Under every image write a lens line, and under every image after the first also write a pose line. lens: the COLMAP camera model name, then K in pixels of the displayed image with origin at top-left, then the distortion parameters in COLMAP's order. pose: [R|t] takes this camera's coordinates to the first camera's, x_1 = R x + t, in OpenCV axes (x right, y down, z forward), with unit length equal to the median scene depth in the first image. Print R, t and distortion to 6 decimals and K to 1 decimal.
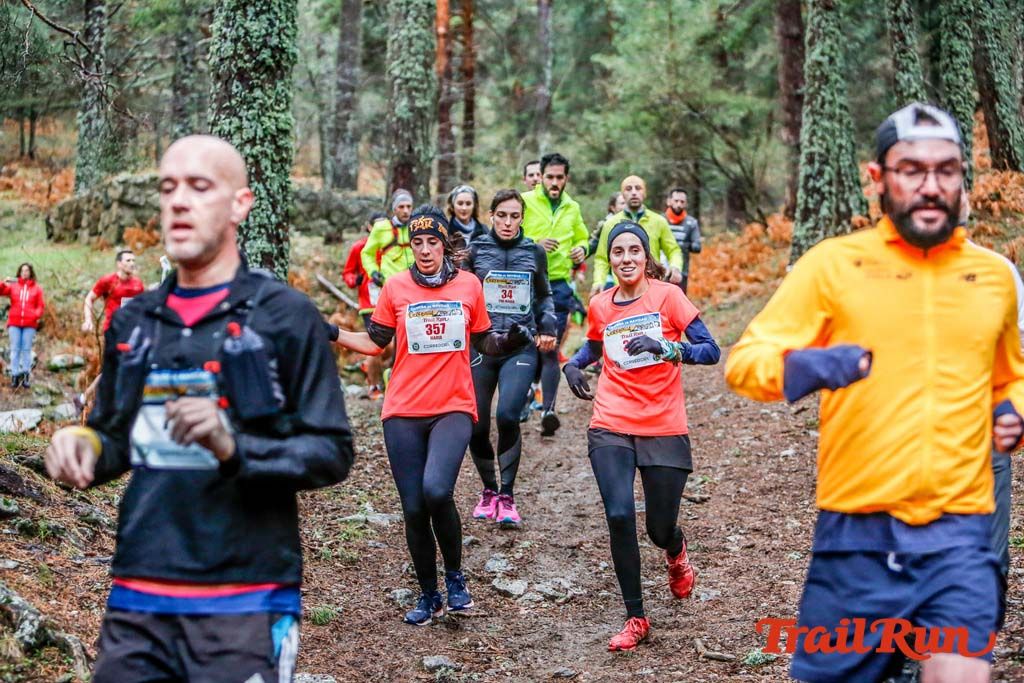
lens RADIAL K [[2424.8, 0, 512.0], [0, 2424.8, 341.5], [0, 0, 1]] dist [-0.434200, 0.557403]
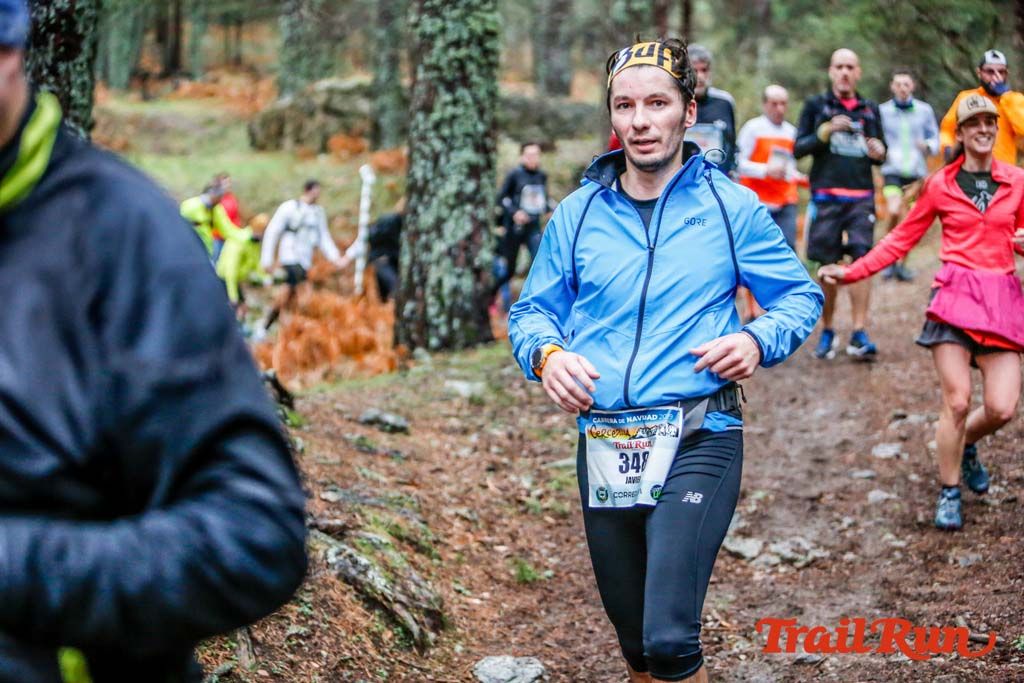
lens RADIAL K [[2424.8, 0, 512.0], [0, 2424.8, 341.5], [0, 0, 1]] dist [-0.434200, 0.557403]
pose [[0.996038, 0.002474, -0.088893, -0.006398], [0.000971, 0.999251, 0.038689, -0.007135], [0.088922, -0.038622, 0.995290, 0.115994]]
